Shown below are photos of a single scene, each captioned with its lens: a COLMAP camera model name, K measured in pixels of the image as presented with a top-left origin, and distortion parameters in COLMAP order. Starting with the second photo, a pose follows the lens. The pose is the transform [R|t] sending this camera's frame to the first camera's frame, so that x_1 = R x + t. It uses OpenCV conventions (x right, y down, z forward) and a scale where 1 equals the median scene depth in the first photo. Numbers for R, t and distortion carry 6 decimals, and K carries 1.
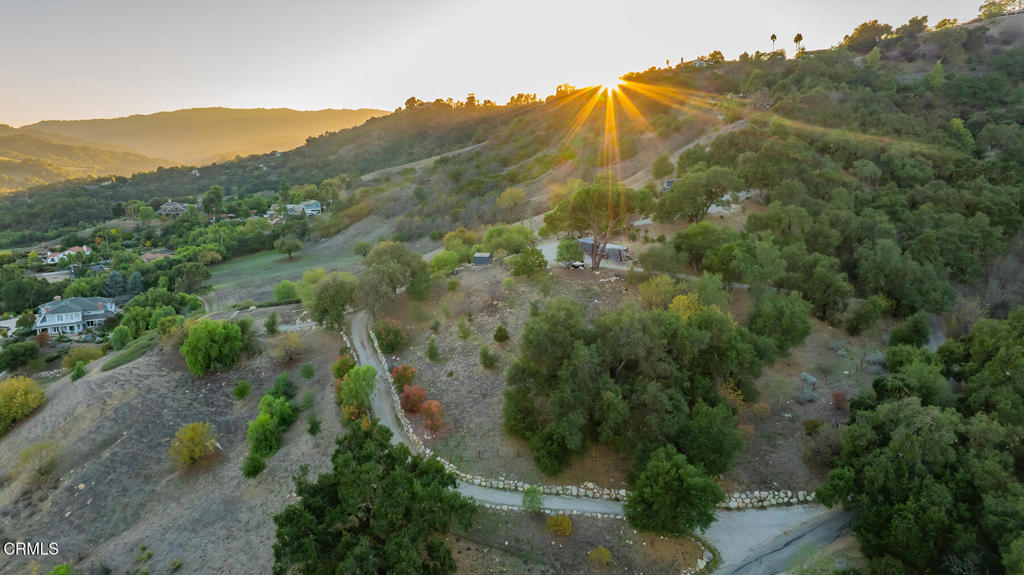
lens RADIAL K [[718.5, 0, 509.8], [0, 718.5, 288.5], [0, 0, 1]] dist [-0.036277, 0.037021]
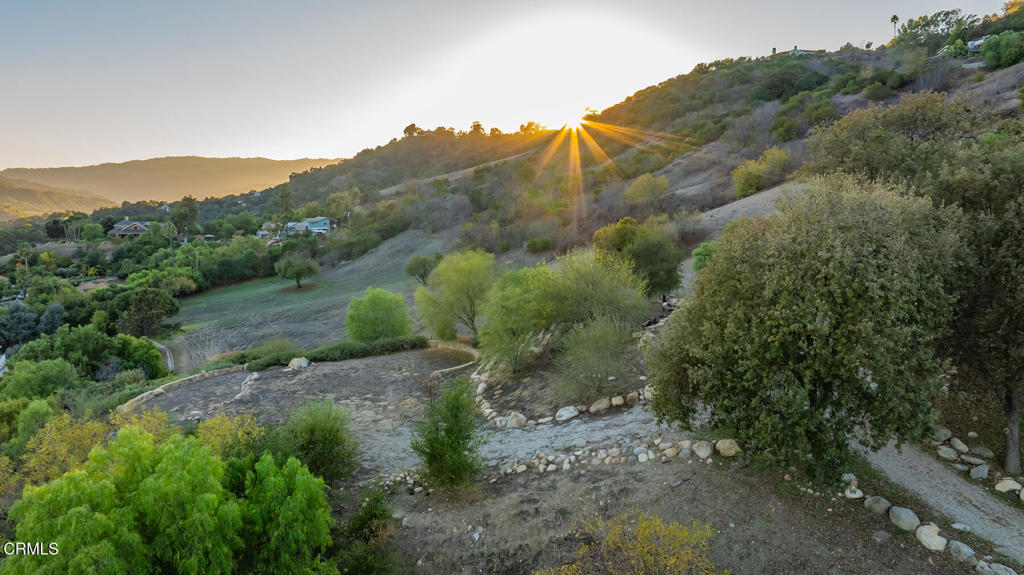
lens RADIAL K [[718.5, 0, 511.6], [0, 718.5, 287.9], [0, 0, 1]] dist [-0.036277, 0.037021]
pose [[0.999281, -0.004182, 0.037683, -0.105266], [0.006822, 0.997509, -0.070204, 0.006189], [-0.037296, 0.070410, 0.996821, 0.254920]]
